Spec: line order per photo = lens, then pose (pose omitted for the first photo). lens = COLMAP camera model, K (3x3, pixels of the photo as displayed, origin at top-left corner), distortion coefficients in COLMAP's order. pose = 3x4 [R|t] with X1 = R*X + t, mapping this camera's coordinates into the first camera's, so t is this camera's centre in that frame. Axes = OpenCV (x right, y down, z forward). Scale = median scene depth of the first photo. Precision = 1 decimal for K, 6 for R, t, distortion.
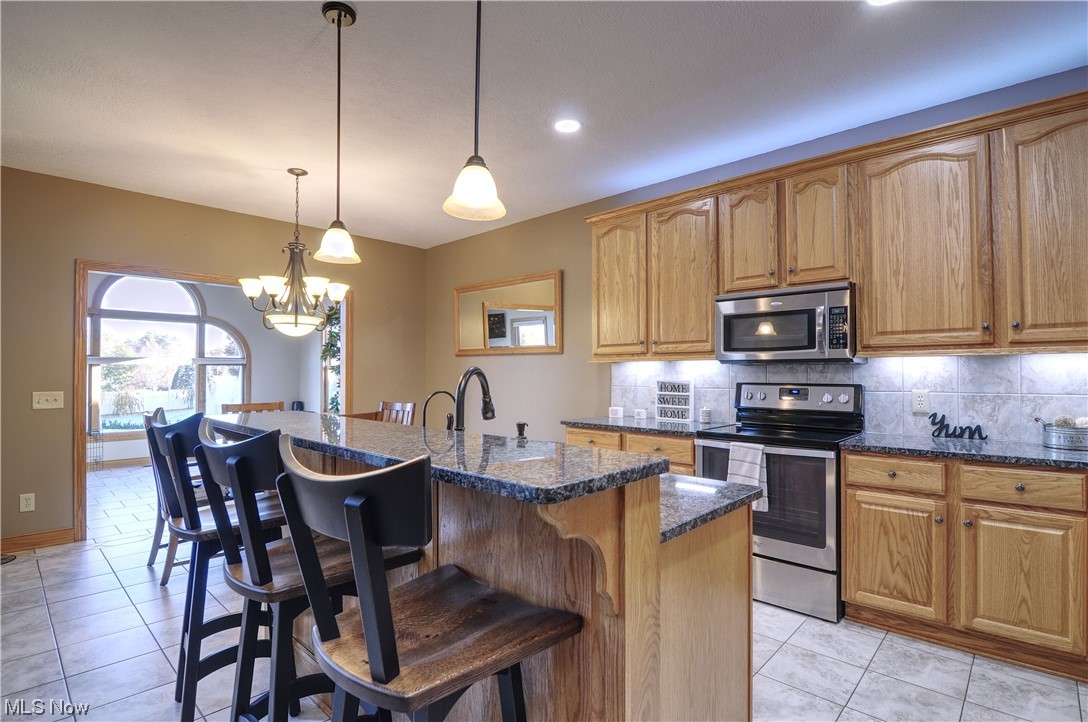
lens RADIAL K [[523.6, 0, 546.6], [0, 523.6, 363.9], [0, 0, 1]] dist [-0.000133, -0.013968]
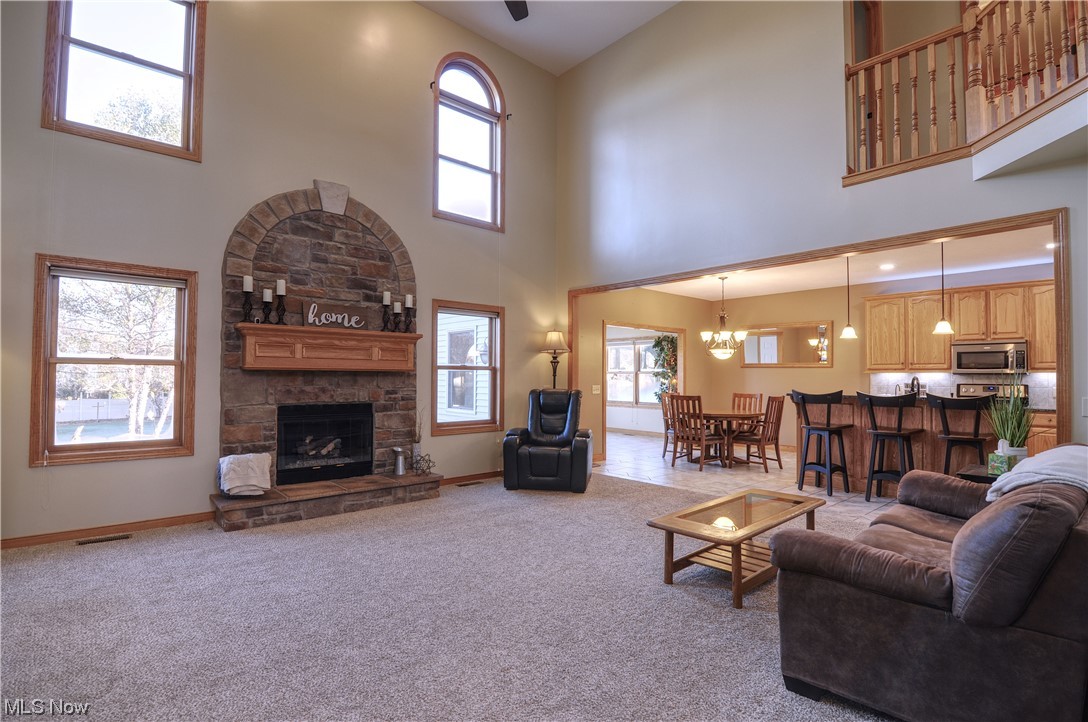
lens RADIAL K [[523.6, 0, 546.6], [0, 523.6, 363.9], [0, 0, 1]] dist [-0.000133, -0.013968]
pose [[0.996222, 0.007290, -0.086535, -1.049583], [-0.008051, 0.999932, -0.008443, -0.011558], [0.086467, 0.009107, 0.996213, -1.153860]]
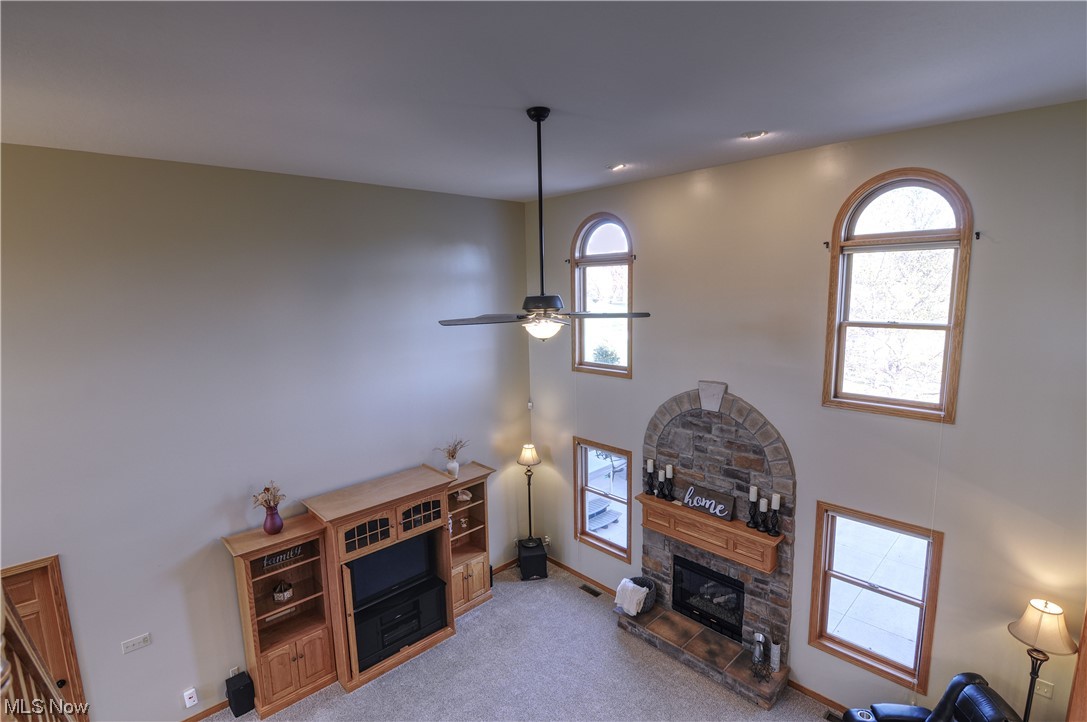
lens RADIAL K [[523.1, 0, 546.1], [0, 523.1, 363.9], [0, 0, 1]] dist [-0.000133, -0.013968]
pose [[-0.051291, 0.153227, -0.986859, -0.157679], [0.038626, 0.987725, 0.151354, -0.850301], [0.997937, -0.030355, -0.056580, -0.167614]]
